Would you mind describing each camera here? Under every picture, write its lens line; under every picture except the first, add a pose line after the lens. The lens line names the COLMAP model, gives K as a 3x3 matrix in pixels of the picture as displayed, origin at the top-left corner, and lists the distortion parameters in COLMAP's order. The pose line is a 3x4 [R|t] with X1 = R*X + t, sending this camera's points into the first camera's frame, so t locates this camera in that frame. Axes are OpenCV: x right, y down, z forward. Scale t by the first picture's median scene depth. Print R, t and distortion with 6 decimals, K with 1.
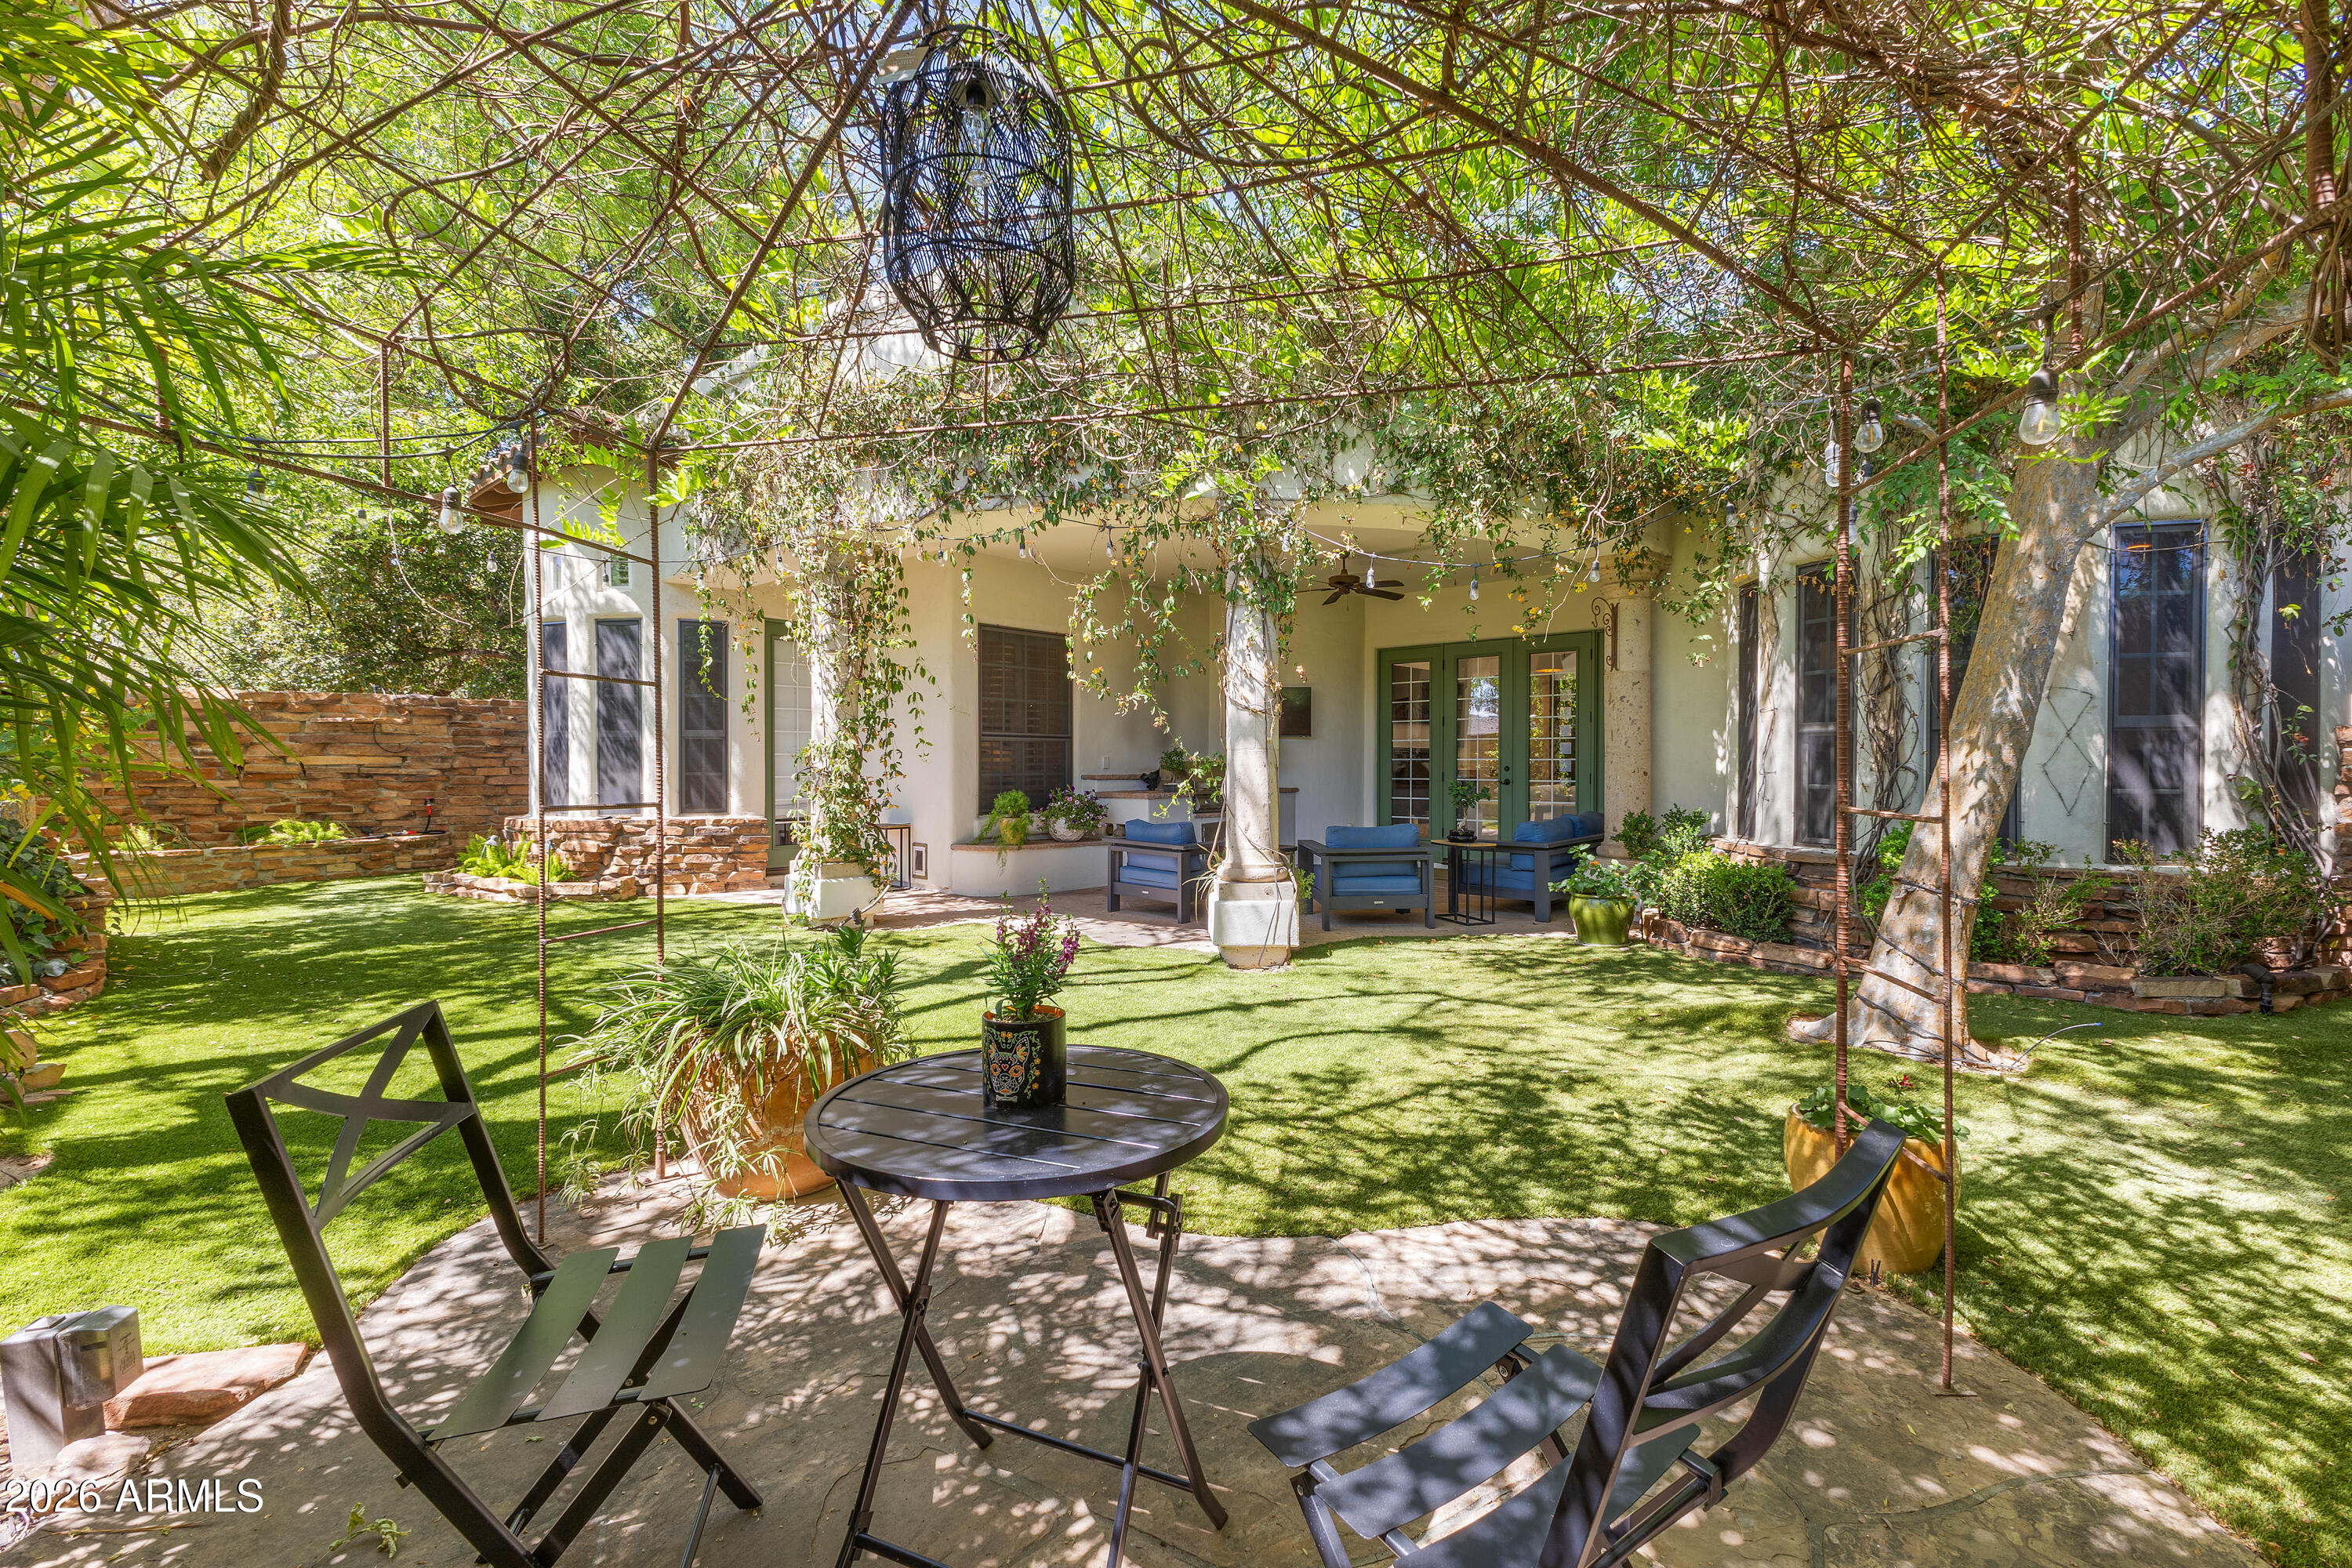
lens RADIAL K [[1004.6, 0, 1182.1], [0, 1004.6, 778.1], [0, 0, 1]] dist [-0.000445, -0.000081]
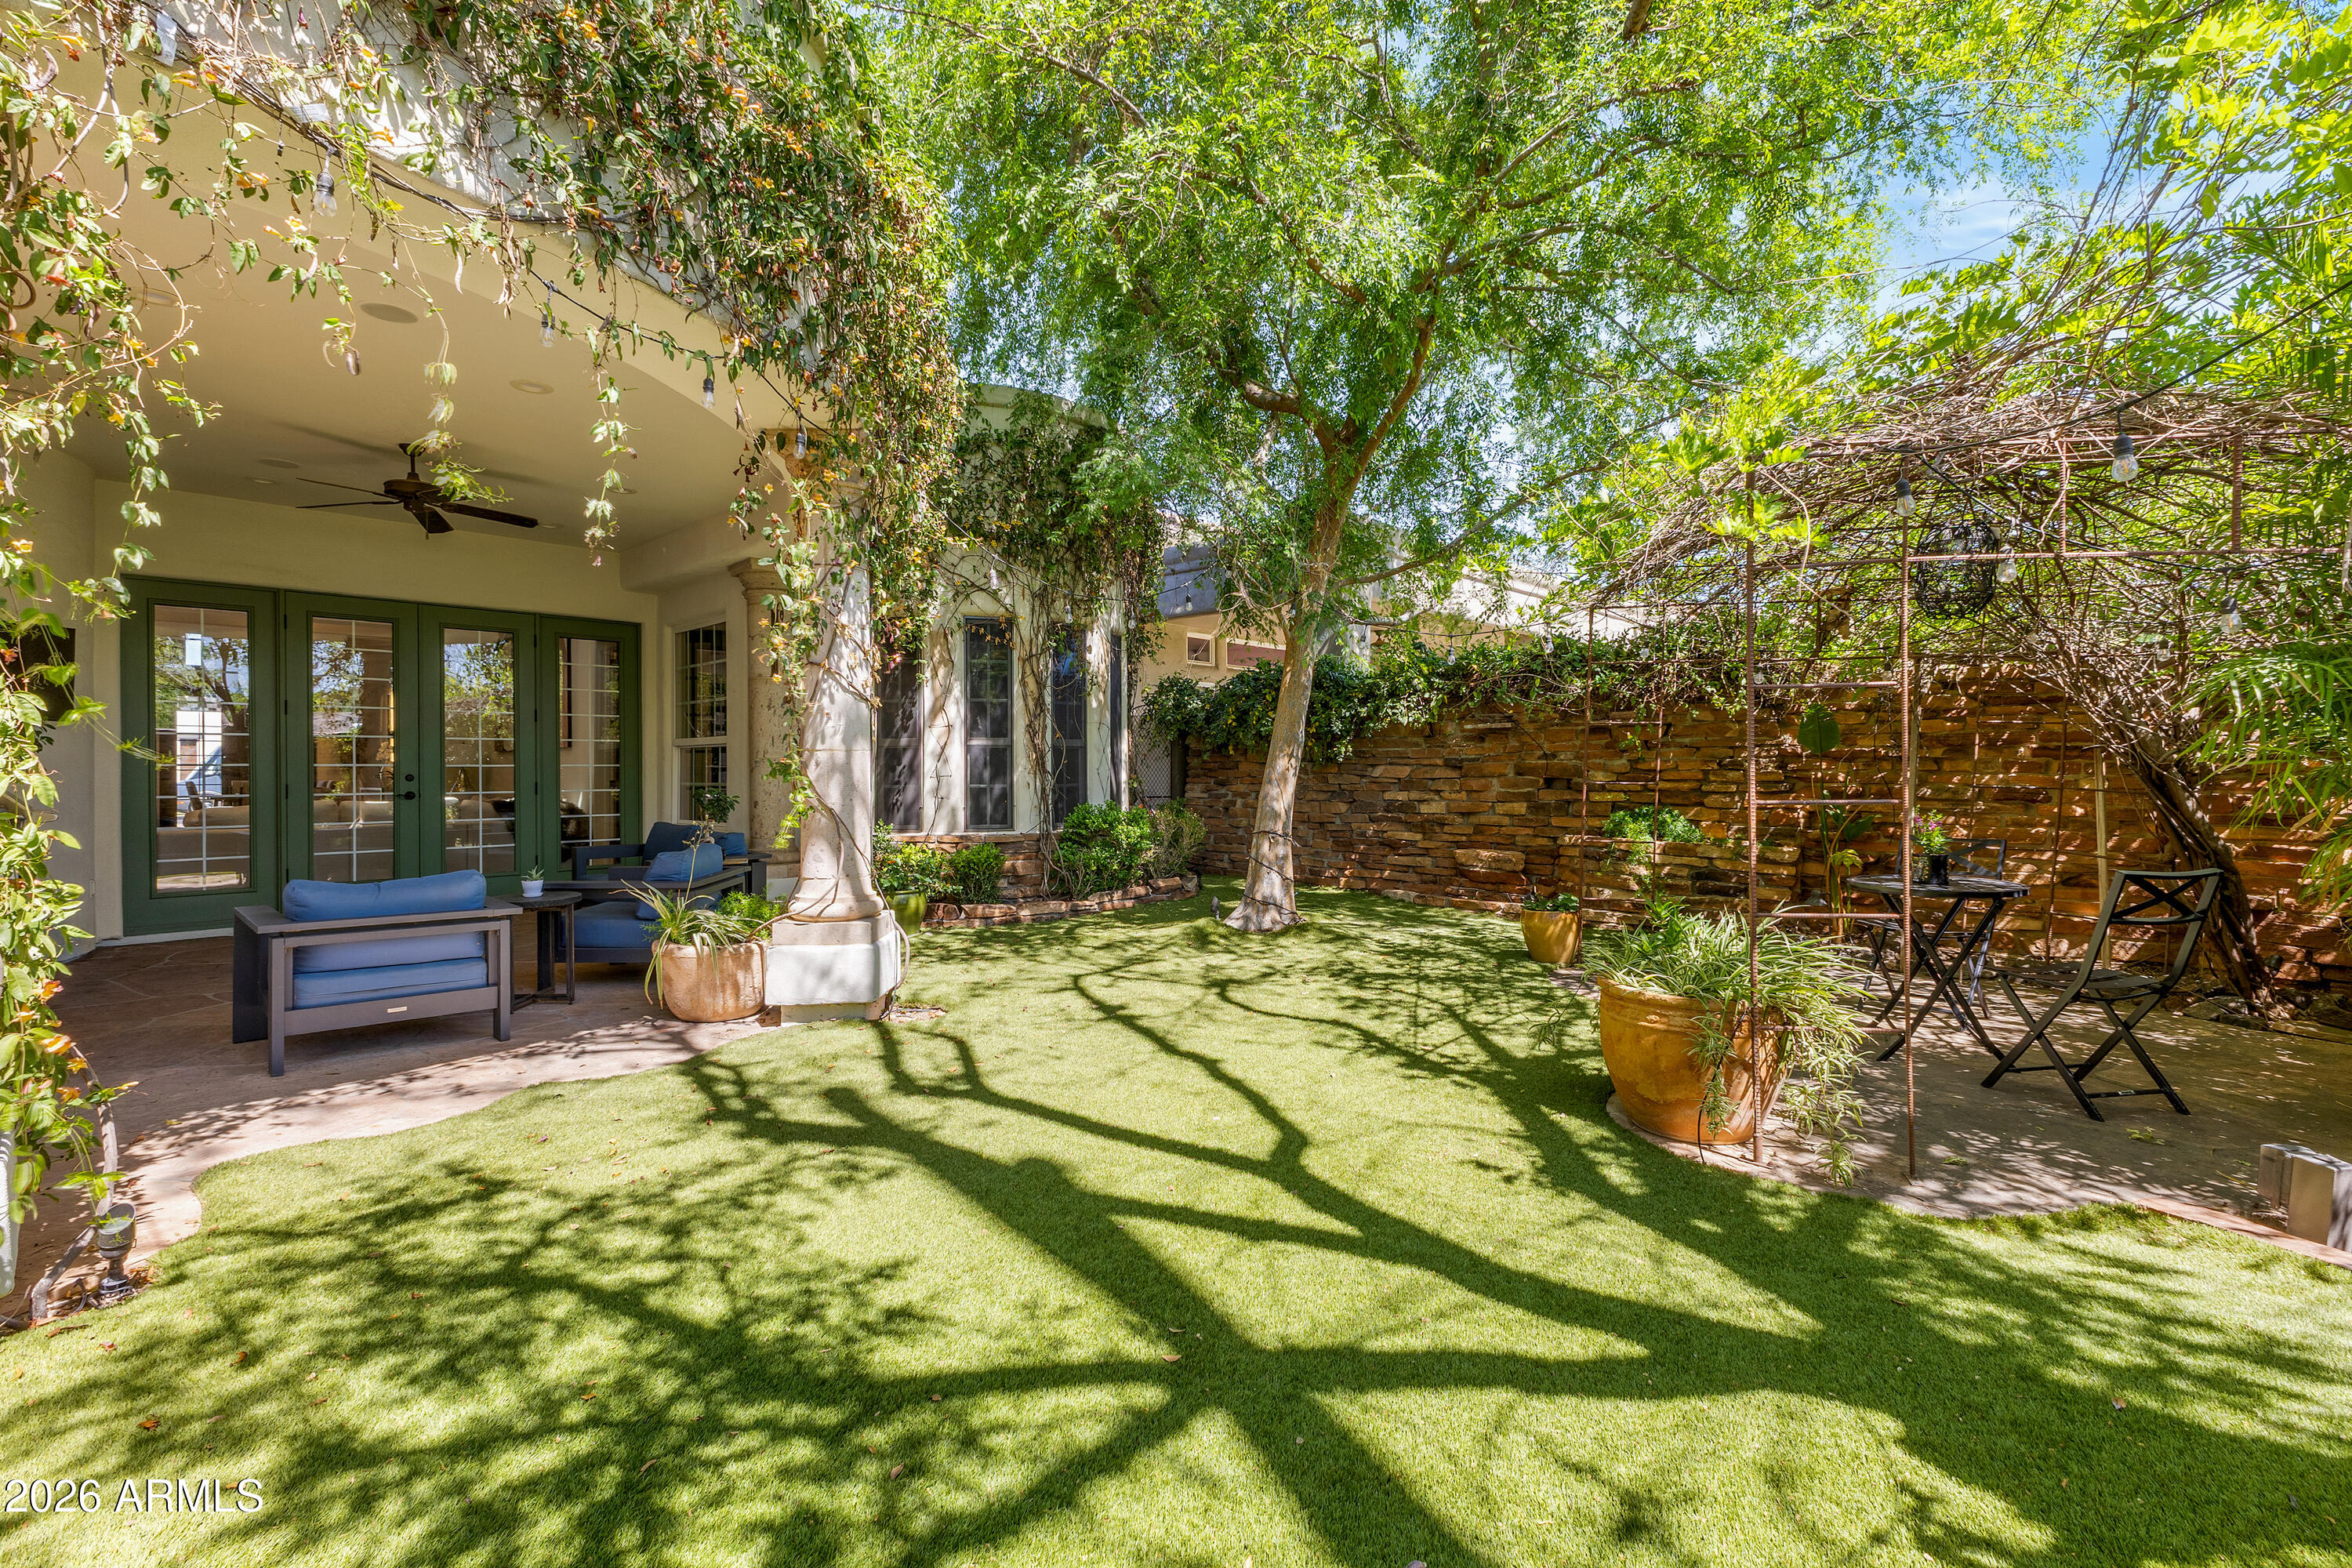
lens RADIAL K [[1012.7, 0, 1180.5], [0, 1012.7, 768.6], [0, 0, 1]] dist [0.003567, 0.000451]
pose [[0.026040, 0.000470, 0.999661, -0.646097], [0.018179, 0.999834, -0.000944, -0.008754], [-0.999496, 0.018197, 0.026028, 0.651710]]
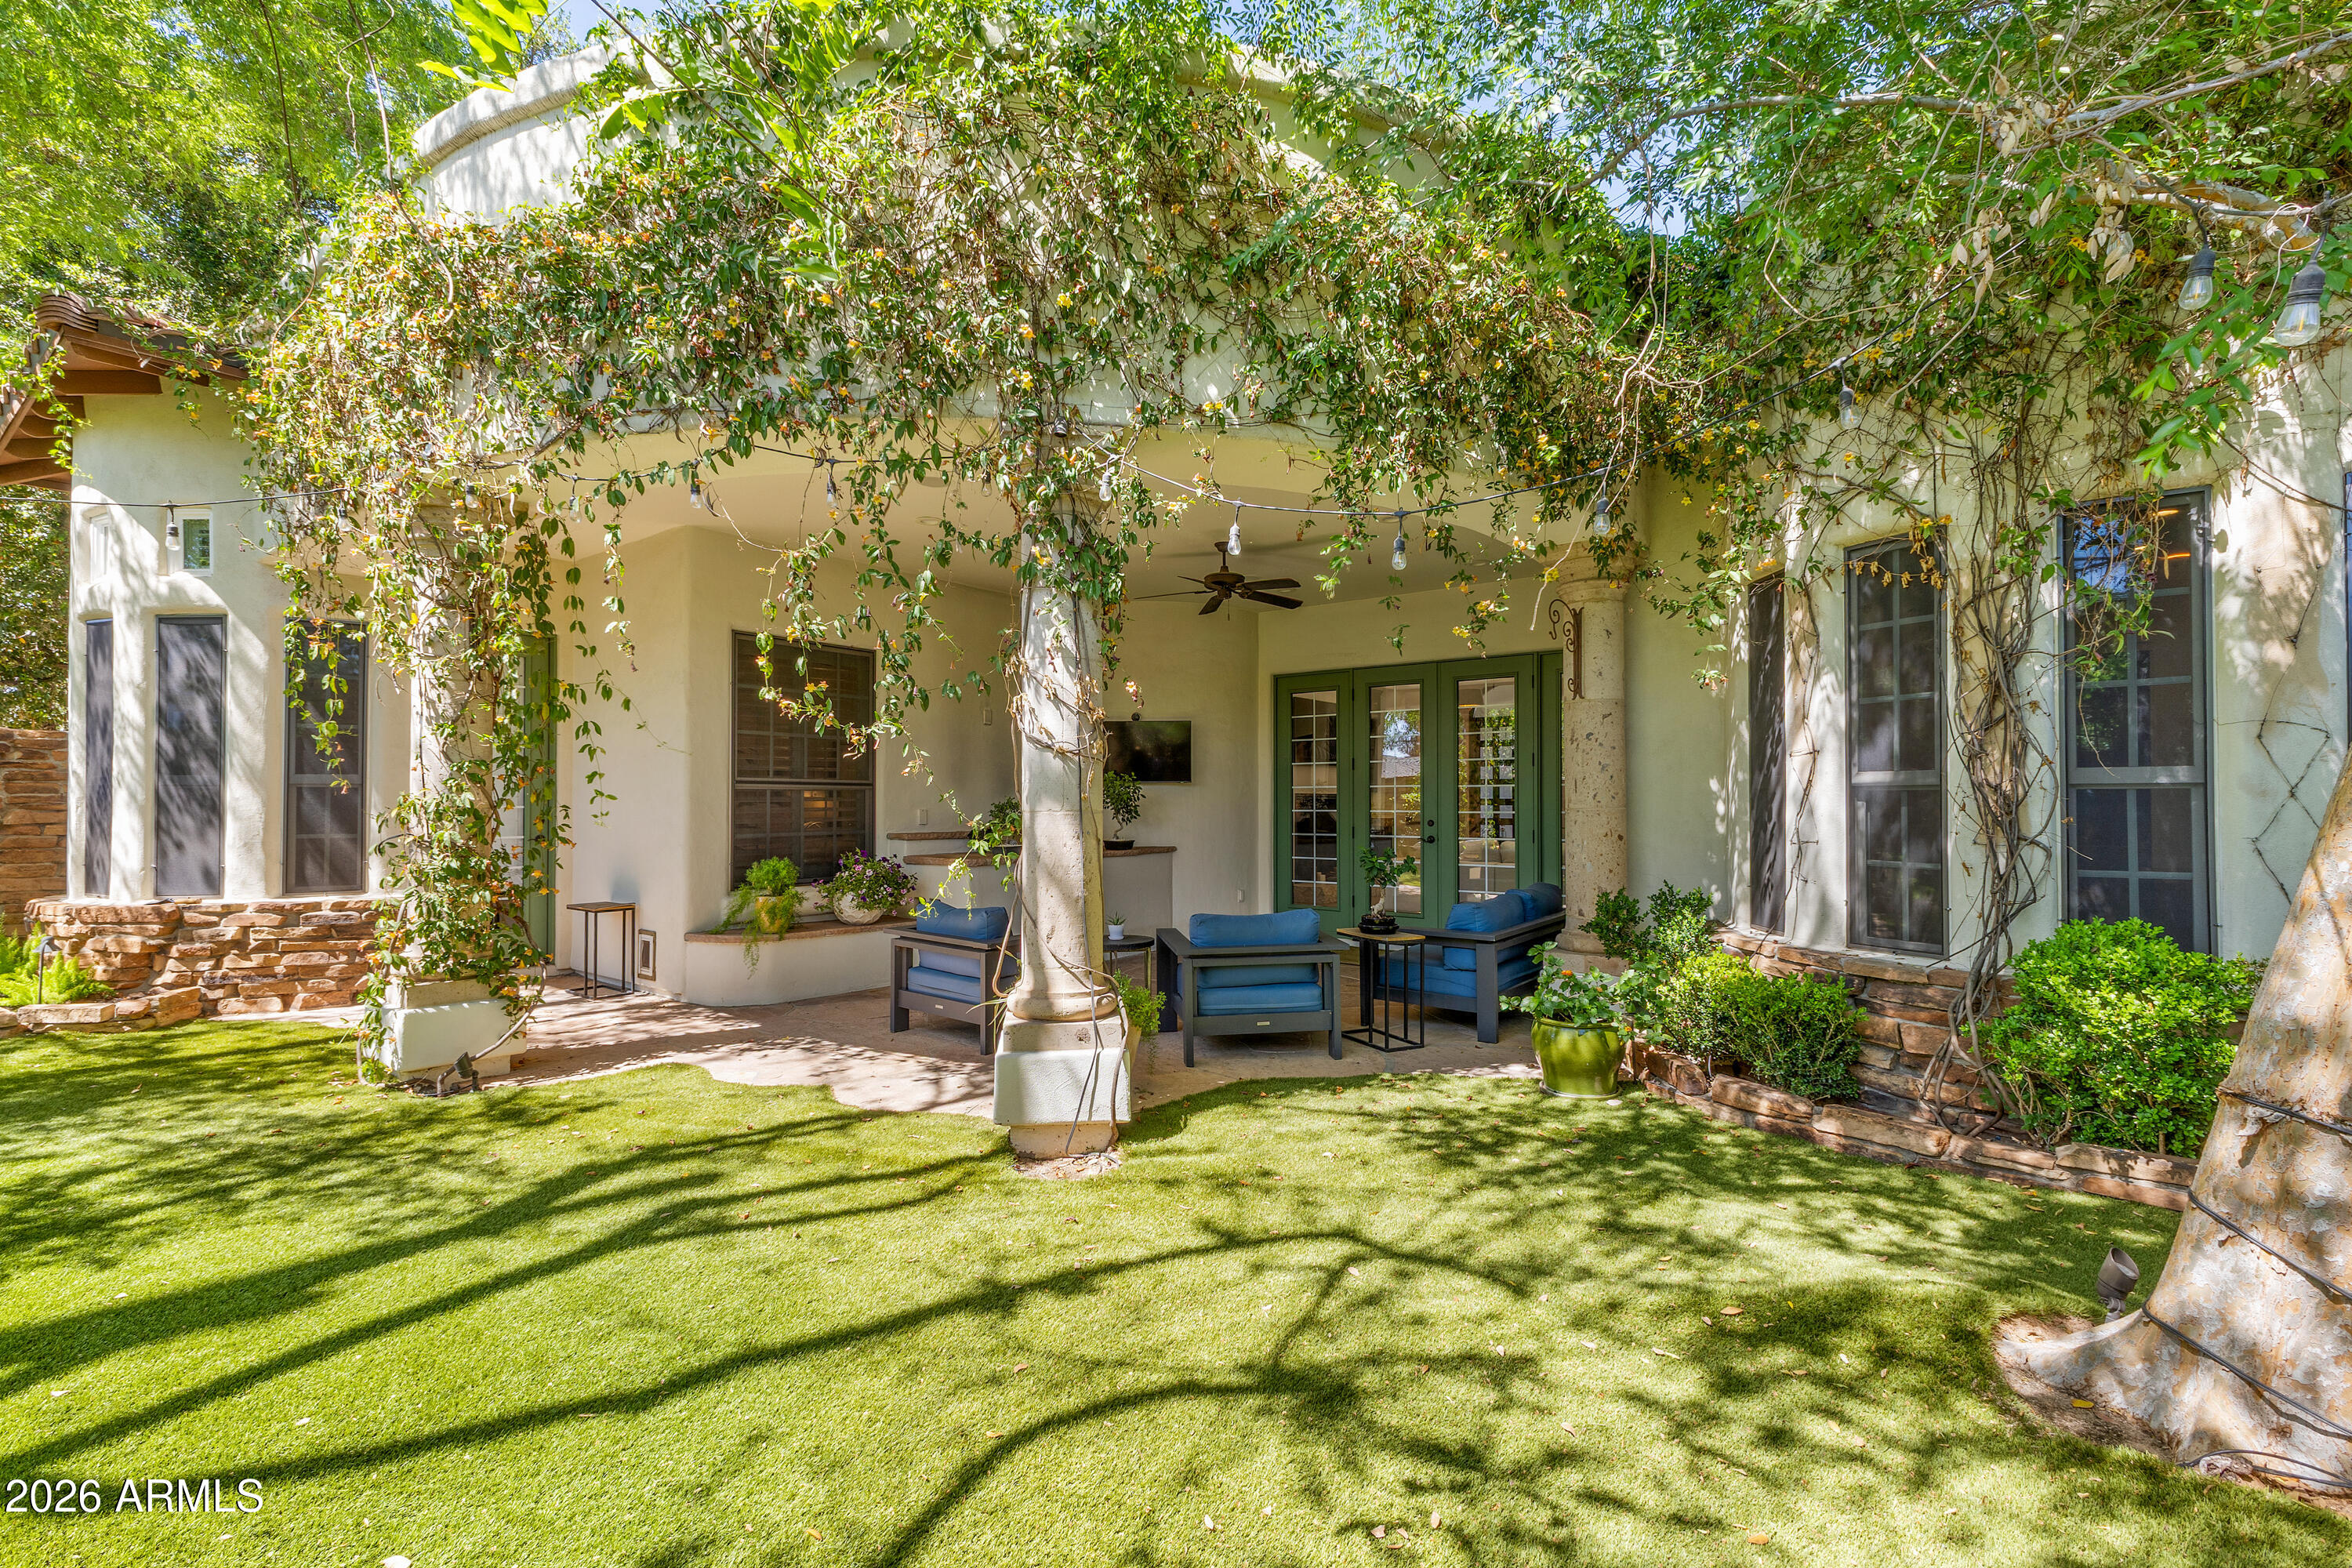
lens RADIAL K [[1017.7, 0, 1185.7], [0, 1017.7, 792.8], [0, 0, 1]] dist [-0.002816, -0.000019]
pose [[0.995924, 0.000261, 0.090199, 0.083573], [0.001889, 0.999716, -0.023758, -0.022621], [-0.090180, 0.023831, 0.995640, 0.314938]]
